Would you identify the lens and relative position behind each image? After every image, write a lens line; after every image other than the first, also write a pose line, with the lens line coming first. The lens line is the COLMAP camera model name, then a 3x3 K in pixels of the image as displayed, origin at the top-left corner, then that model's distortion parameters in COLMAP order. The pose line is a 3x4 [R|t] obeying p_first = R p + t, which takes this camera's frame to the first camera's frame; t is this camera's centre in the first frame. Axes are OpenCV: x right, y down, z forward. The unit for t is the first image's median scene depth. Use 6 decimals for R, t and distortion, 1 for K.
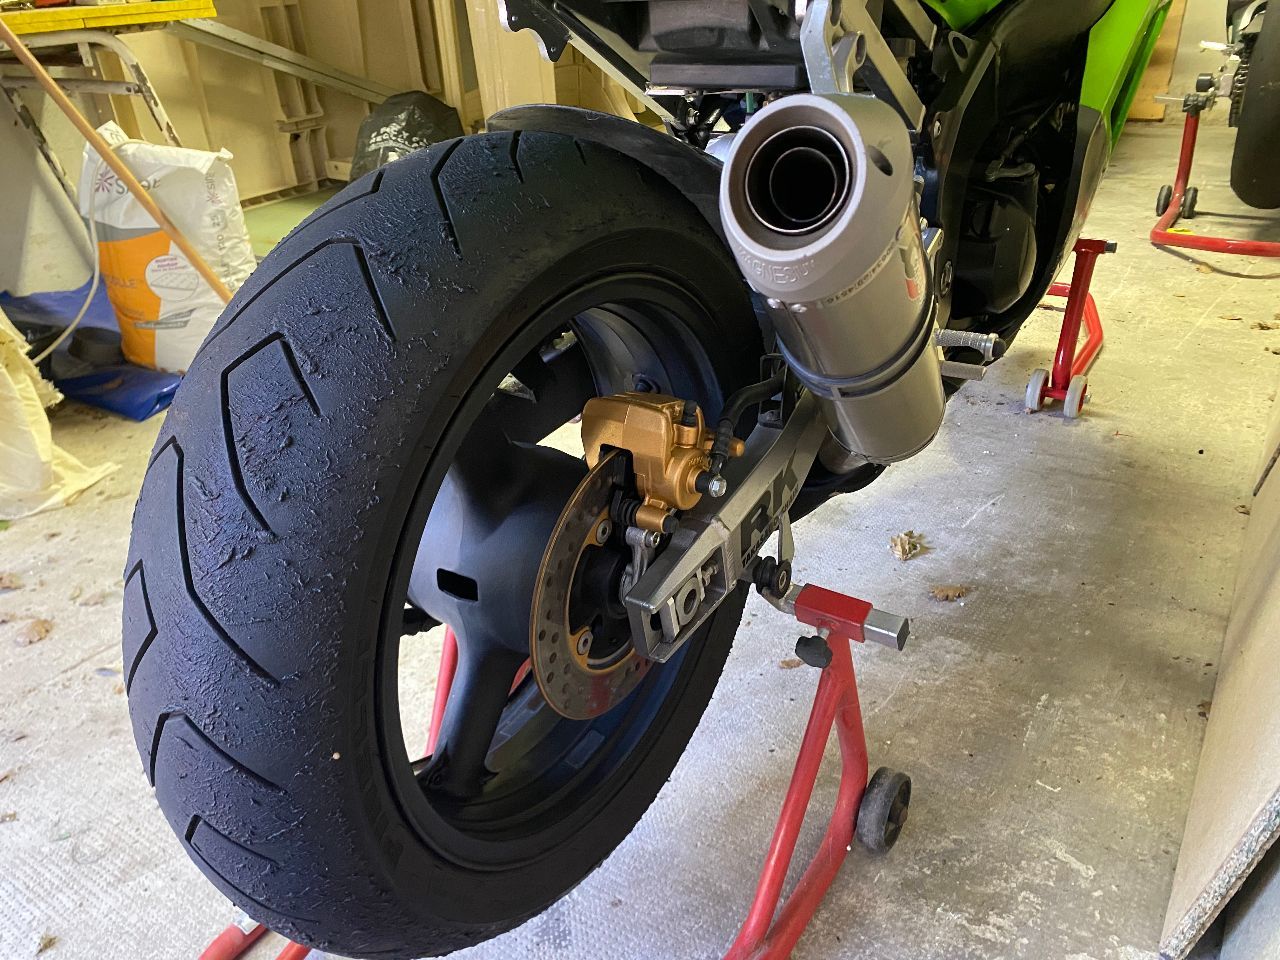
lens RADIAL K [[981.6, 0, 632.6], [0, 981.6, 483.2], [0, 0, 1]] dist [0.008085, 0.005085]
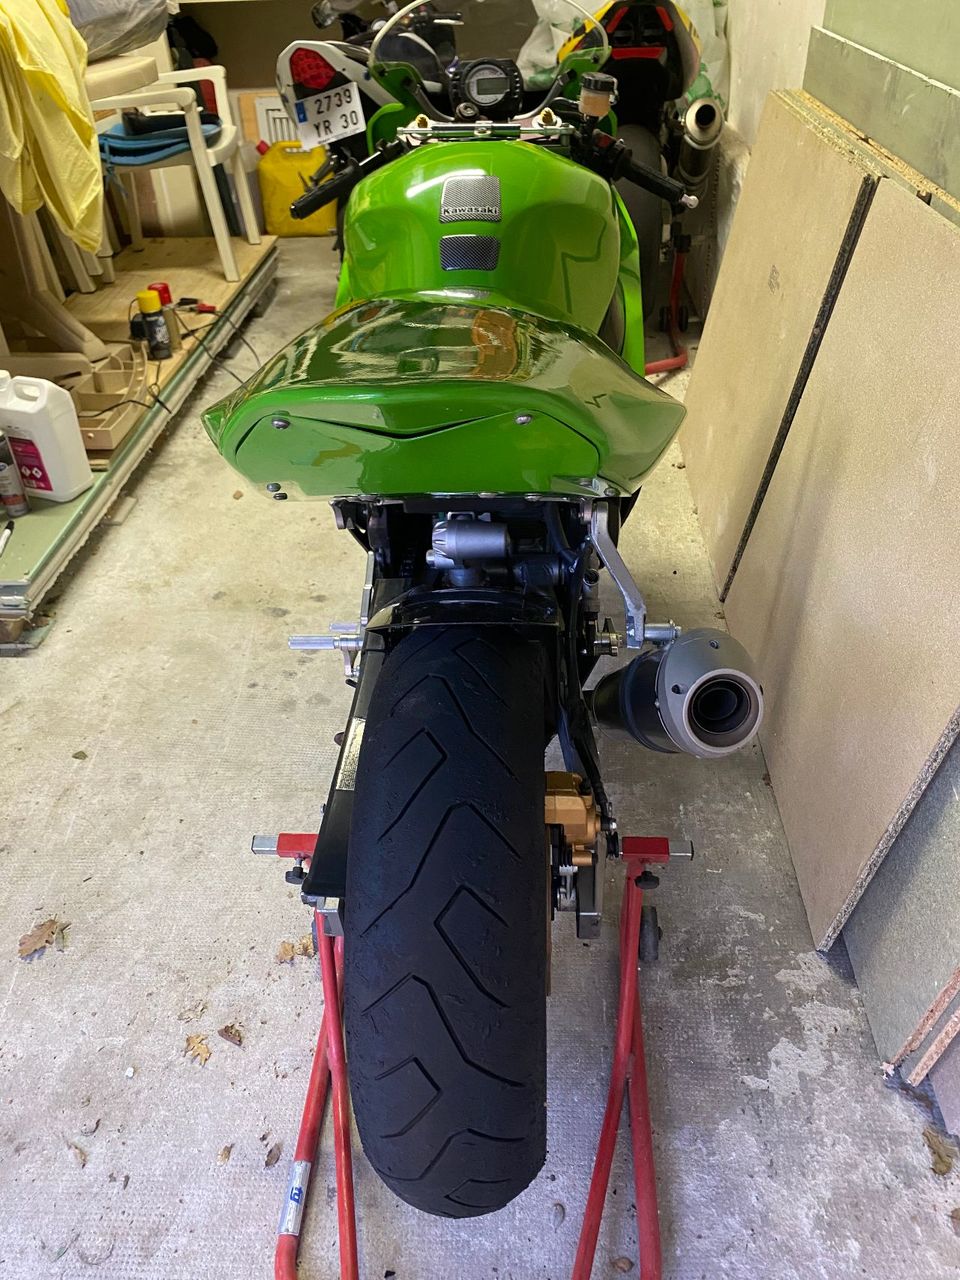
lens RADIAL K [[981.6, 0, 472.2], [0, 981.6, 653.6], [0, 0, 1]] dist [0.008085, 0.005085]
pose [[0.861171, -0.300390, 0.410061, -0.422981], [0.246894, 0.952342, 0.179134, -0.376142], [-0.444328, -0.053023, 0.894294, -0.181558]]
